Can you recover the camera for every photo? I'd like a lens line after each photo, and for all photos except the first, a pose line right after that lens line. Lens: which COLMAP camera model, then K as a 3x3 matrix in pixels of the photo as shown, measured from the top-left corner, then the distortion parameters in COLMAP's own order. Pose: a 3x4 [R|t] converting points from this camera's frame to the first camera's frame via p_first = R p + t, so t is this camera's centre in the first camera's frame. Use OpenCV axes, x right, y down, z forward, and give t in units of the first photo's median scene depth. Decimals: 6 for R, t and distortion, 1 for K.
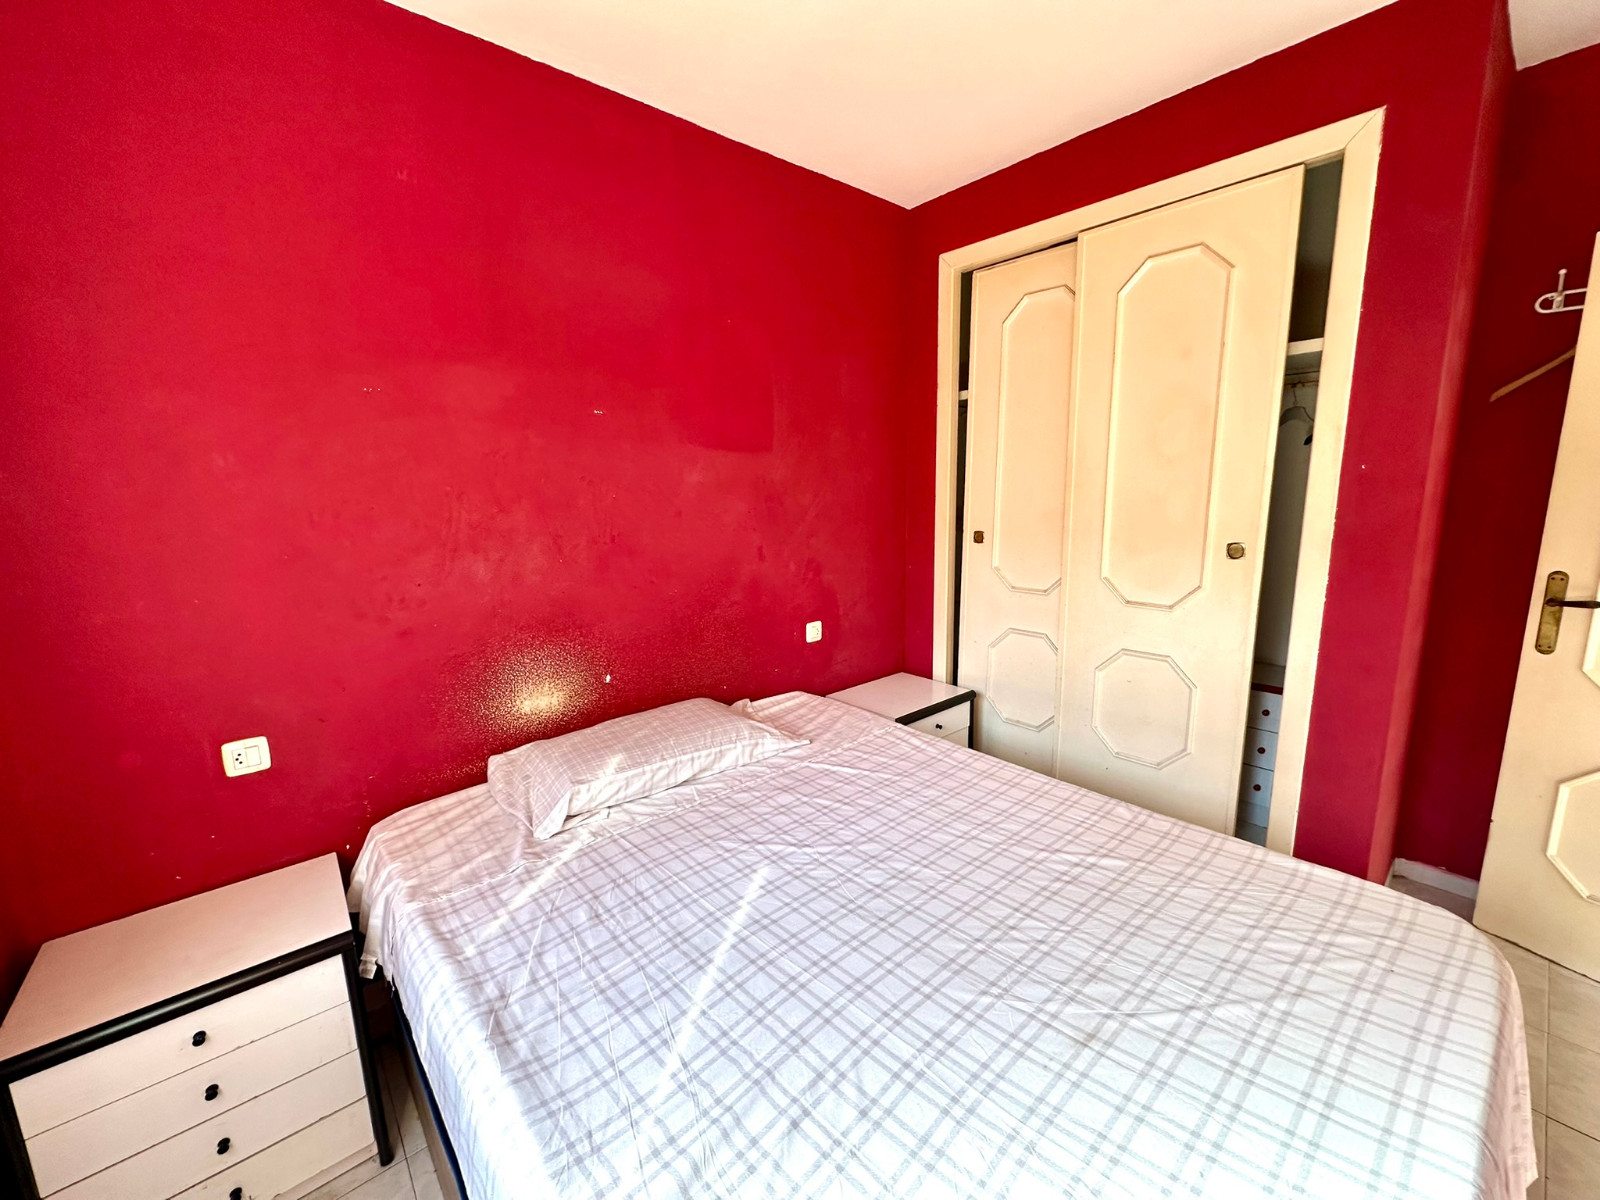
lens RADIAL K [[641.2, 0, 798.5], [0, 641.2, 593.9], [0, 0, 1]] dist [-0.004641, 0.001118]
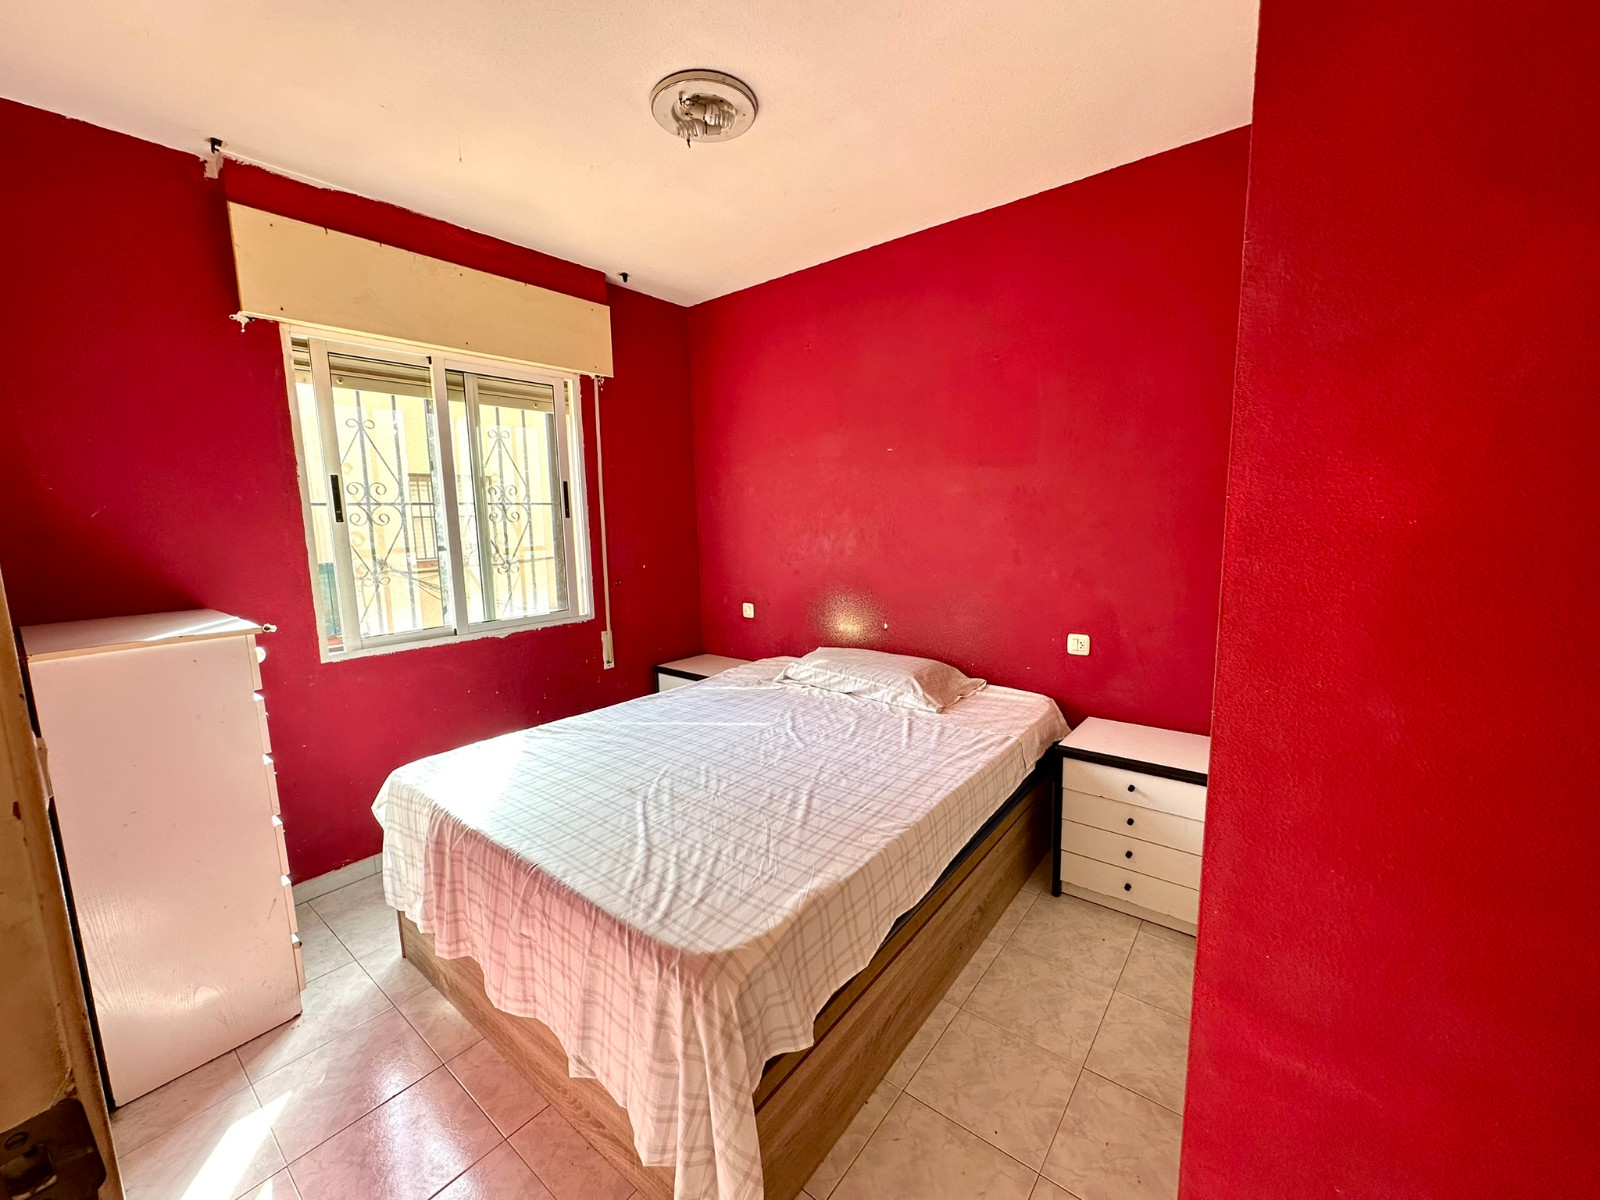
lens RADIAL K [[641.2, 0, 801.6], [0, 641.2, 602.8], [0, 0, 1]] dist [-0.004641, 0.001118]
pose [[0.186916, 0.158112, -0.969568, 1.408231], [-0.139436, 0.981240, 0.133134, -0.118259], [0.972430, 0.110308, 0.205456, 0.623240]]
